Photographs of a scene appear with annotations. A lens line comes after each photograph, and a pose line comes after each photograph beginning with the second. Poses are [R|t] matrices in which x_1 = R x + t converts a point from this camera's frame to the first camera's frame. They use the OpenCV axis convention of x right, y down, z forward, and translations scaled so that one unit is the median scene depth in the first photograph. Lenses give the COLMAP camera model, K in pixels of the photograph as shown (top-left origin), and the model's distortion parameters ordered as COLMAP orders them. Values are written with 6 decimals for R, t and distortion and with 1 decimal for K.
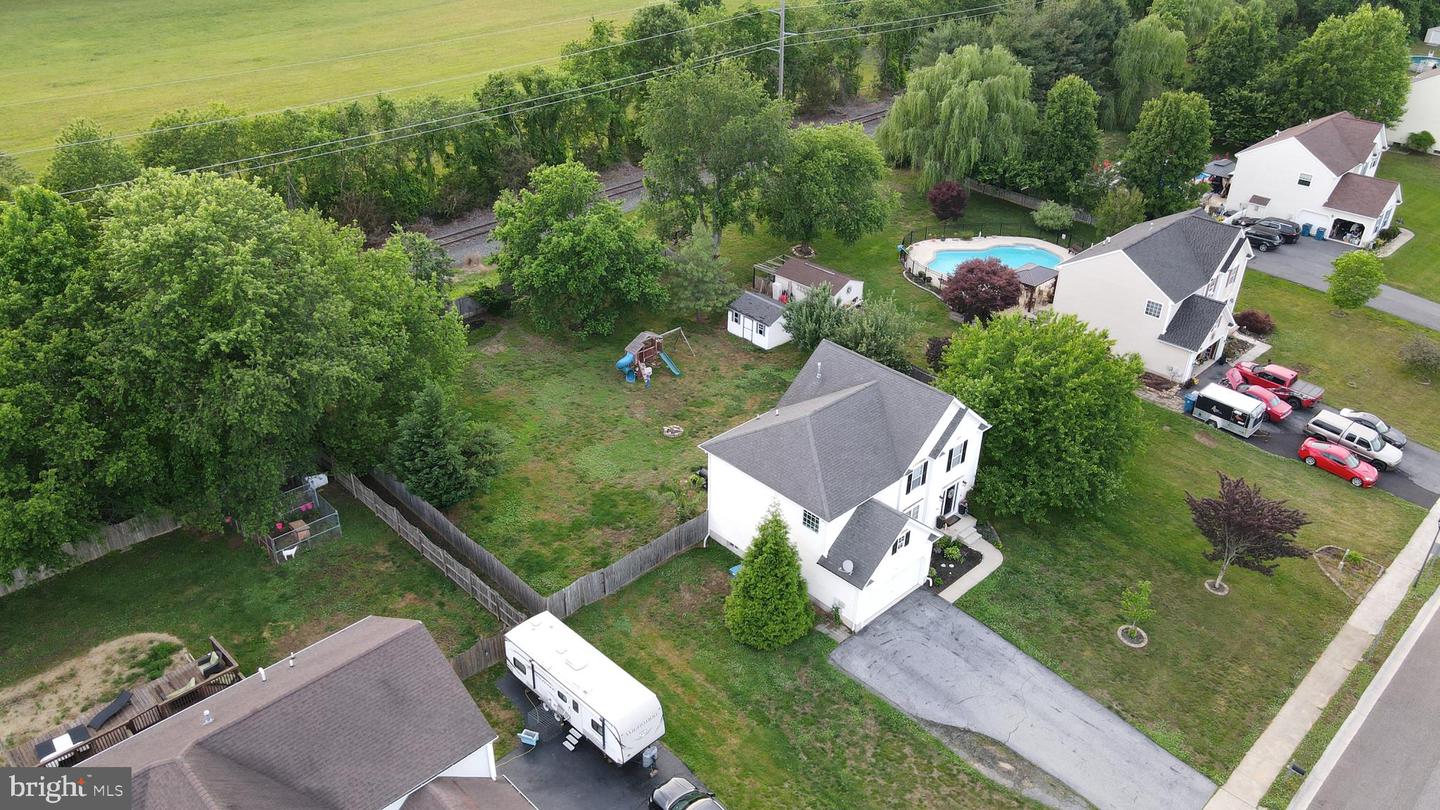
lens RADIAL K [[1067.7, 0, 725.2], [0, 1067.7, 421.5], [0, 0, 1]] dist [0.004494, 0.014229]
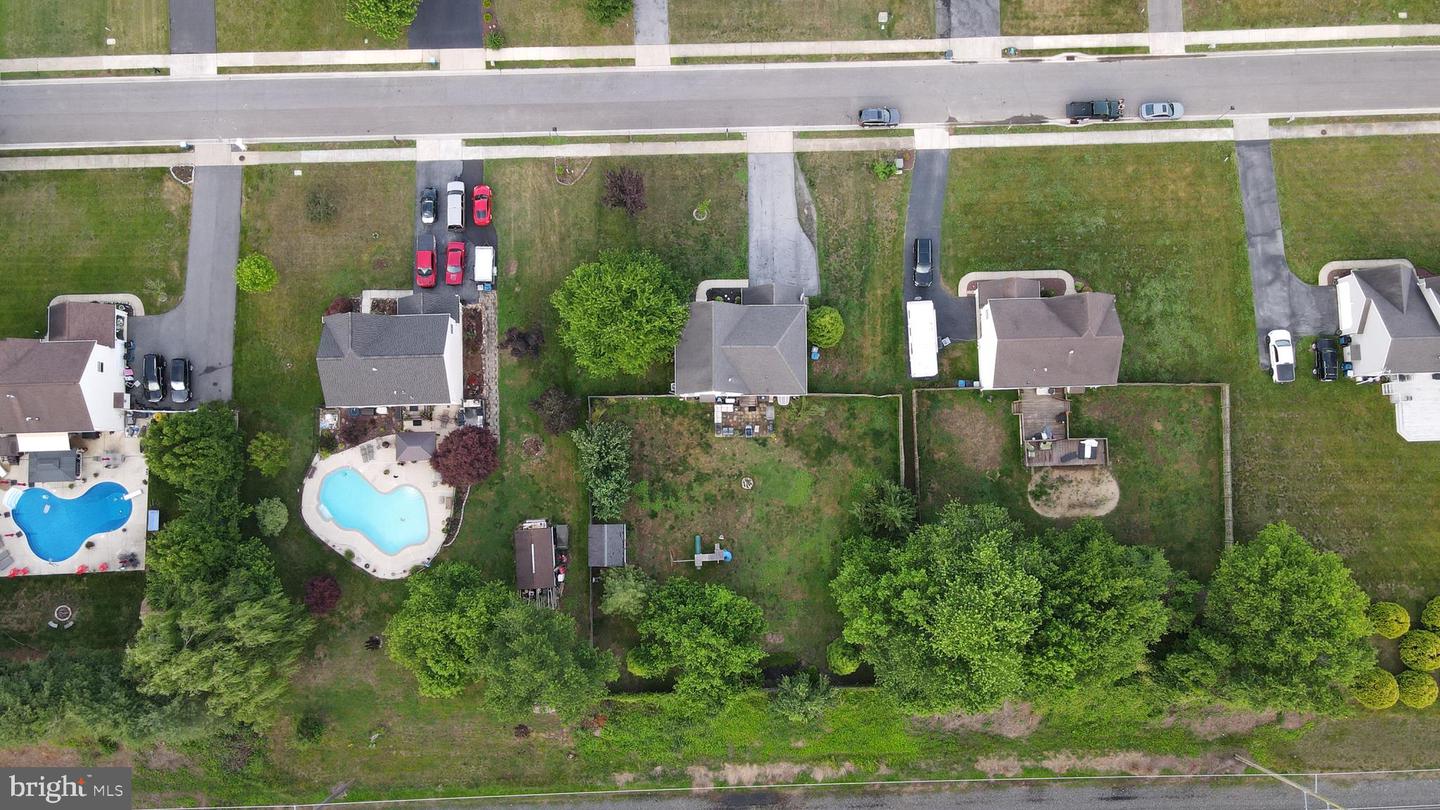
lens RADIAL K [[1067.7, 0, 725.2], [0, 1067.7, 421.5], [0, 0, 1]] dist [0.004494, 0.014229]
pose [[-0.728067, -0.684559, 0.036014, -0.025732], [0.335601, -0.310135, 0.889487, -1.960381], [-0.597737, 0.659693, 0.455538, 0.269305]]
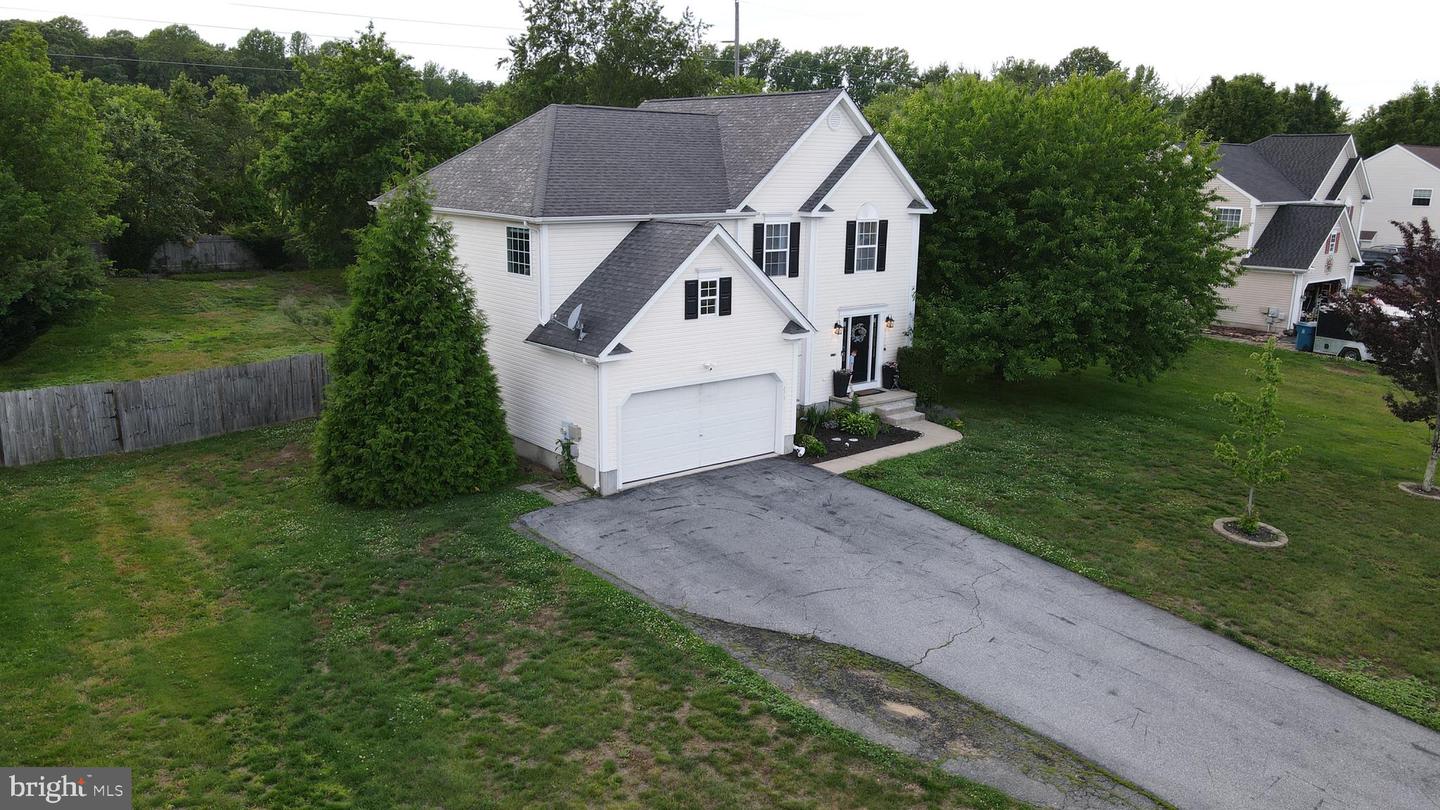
lens RADIAL K [[1067.7, 0, 725.2], [0, 1067.7, 421.5], [0, 0, 1]] dist [0.004494, 0.014229]
pose [[0.997891, 0.015783, -0.062959, 0.207940], [-0.033799, 0.954452, -0.296444, 0.309804], [0.055413, 0.297947, 0.952973, 0.597728]]
